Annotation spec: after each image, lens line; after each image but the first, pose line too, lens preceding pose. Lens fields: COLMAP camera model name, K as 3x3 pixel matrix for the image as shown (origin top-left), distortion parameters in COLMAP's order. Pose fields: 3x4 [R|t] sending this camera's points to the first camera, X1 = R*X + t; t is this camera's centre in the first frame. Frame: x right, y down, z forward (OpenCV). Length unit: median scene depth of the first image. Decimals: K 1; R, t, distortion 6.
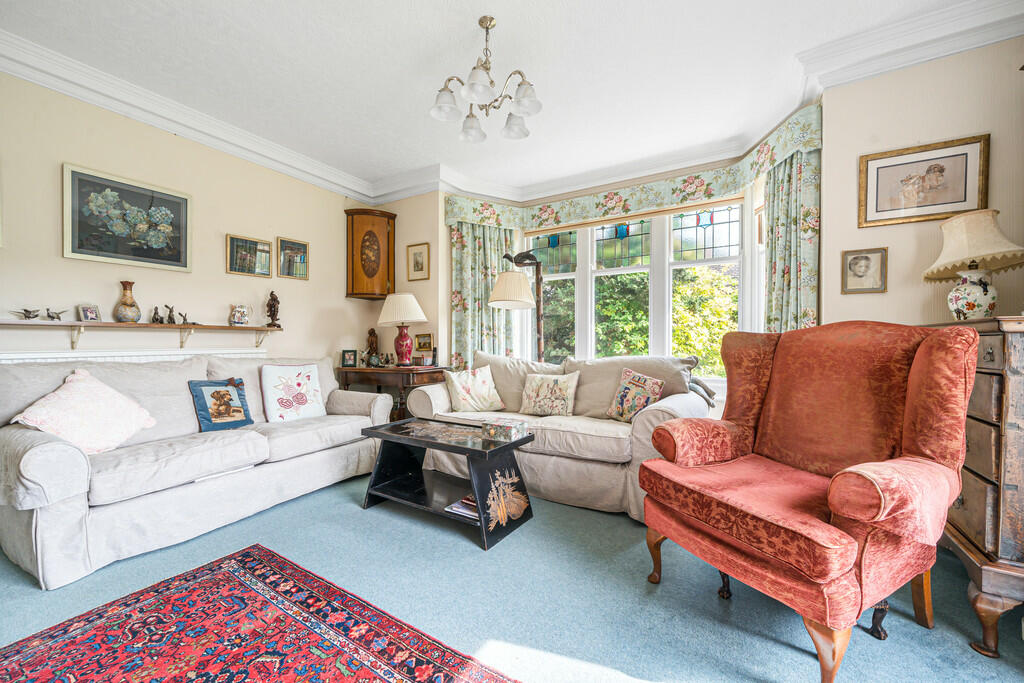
lens RADIAL K [[397.2, 0, 503.9], [0, 397.2, 349.4], [0, 0, 1]] dist [-0.003554, -0.000269]
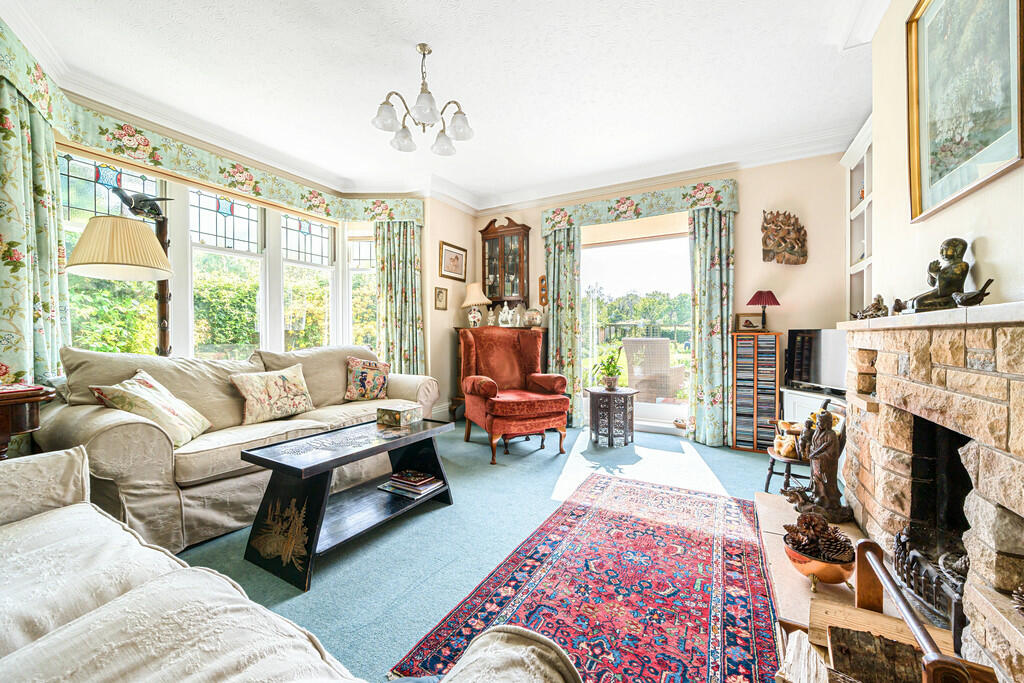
lens RADIAL K [[393.8, 0, 507.9], [0, 393.8, 337.8], [0, 0, 1]] dist [0.010119, -0.000183]
pose [[-0.042794, -0.008767, 0.999045, -1.452222], [0.011755, 0.999888, 0.009277, -0.019777], [-0.999015, 0.012141, -0.042686, 1.000983]]
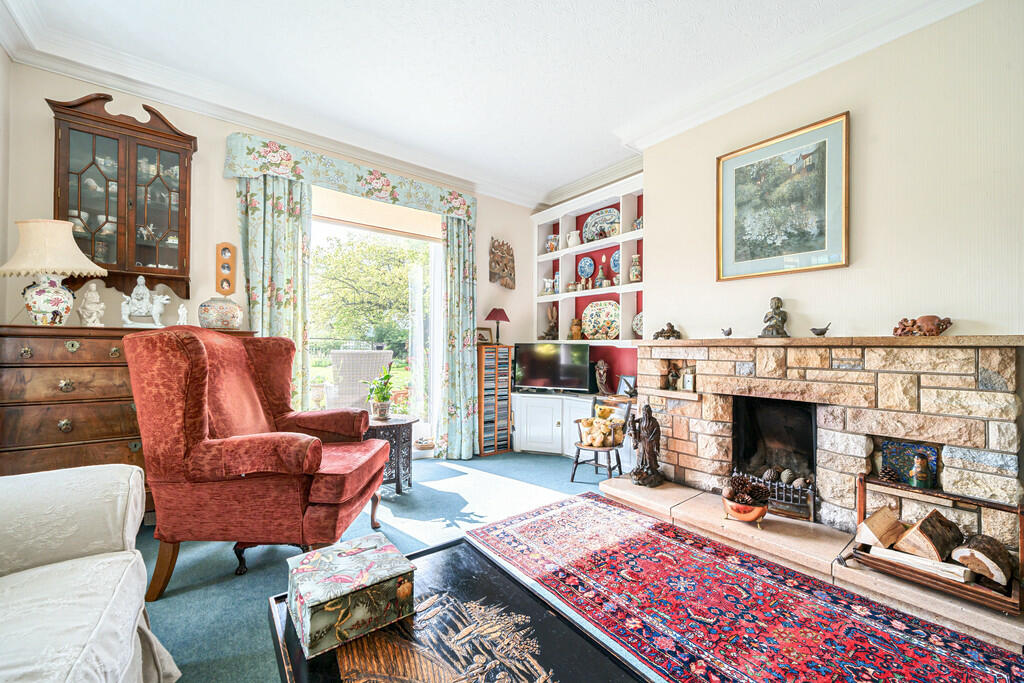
lens RADIAL K [[397.2, 0, 506.4], [0, 397.2, 344.9], [0, 0, 1]] dist [-0.003554, -0.000269]
pose [[-0.935734, -0.008057, 0.352614, -0.340505], [-0.006430, 0.999963, 0.005785, -0.029176], [-0.352648, 0.003146, -0.935751, 1.725397]]
